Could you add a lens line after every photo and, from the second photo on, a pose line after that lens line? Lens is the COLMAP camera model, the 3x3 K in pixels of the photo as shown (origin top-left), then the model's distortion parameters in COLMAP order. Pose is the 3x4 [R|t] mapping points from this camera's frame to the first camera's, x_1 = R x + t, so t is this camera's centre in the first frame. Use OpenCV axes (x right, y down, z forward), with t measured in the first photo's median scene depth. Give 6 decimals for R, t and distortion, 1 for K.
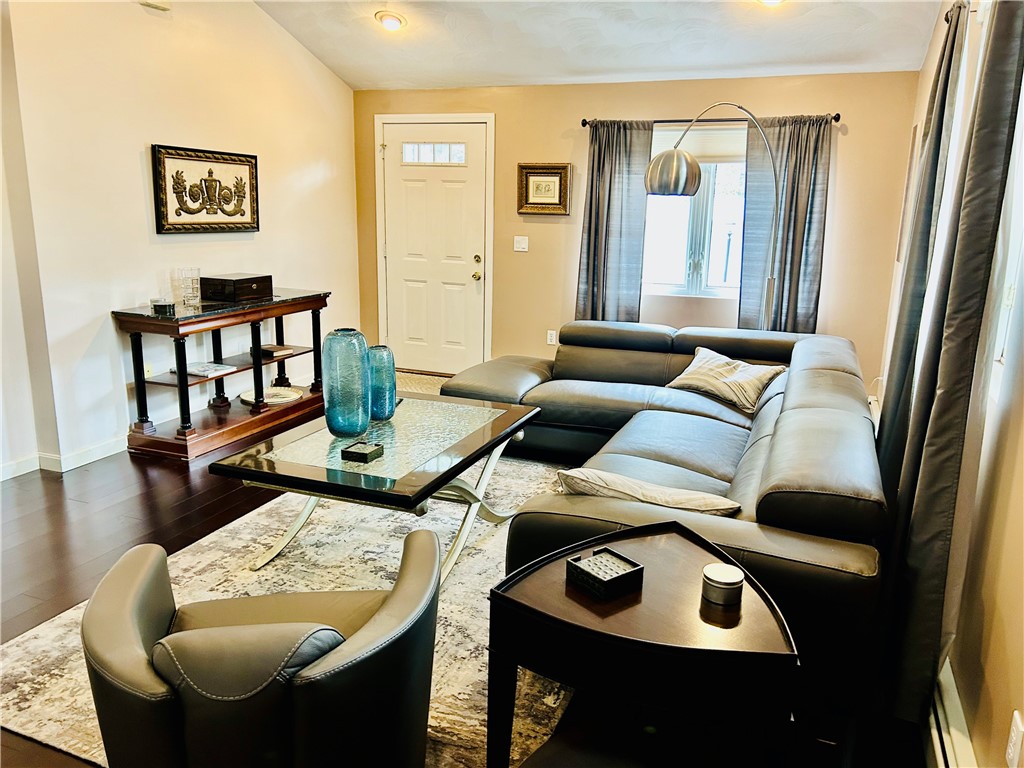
lens RADIAL K [[770.2, 0, 511.1], [0, 770.2, 380.0], [0, 0, 1]] dist [0.049611, -0.046838]
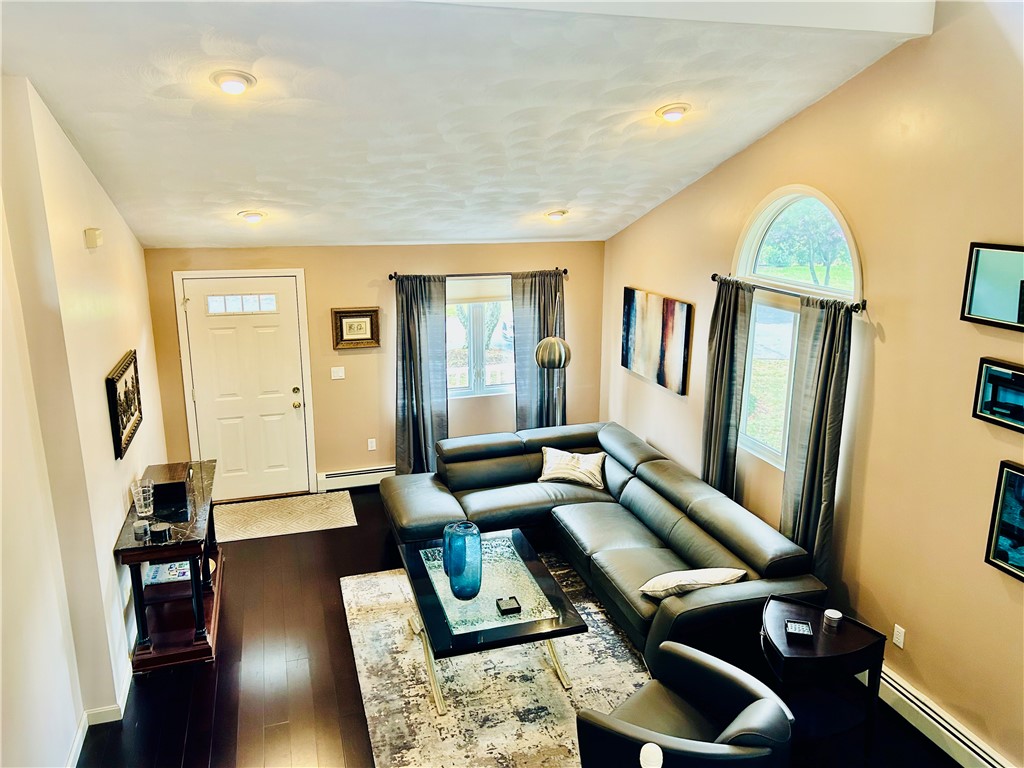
lens RADIAL K [[770.2, 0, 520.3], [0, 770.2, 379.9], [0, 0, 1]] dist [0.049611, -0.046838]
pose [[0.772189, -0.178713, 0.609743, -0.523970], [0.157690, 0.983509, 0.088561, -0.241618], [-0.615515, 0.027764, 0.787636, -0.104453]]
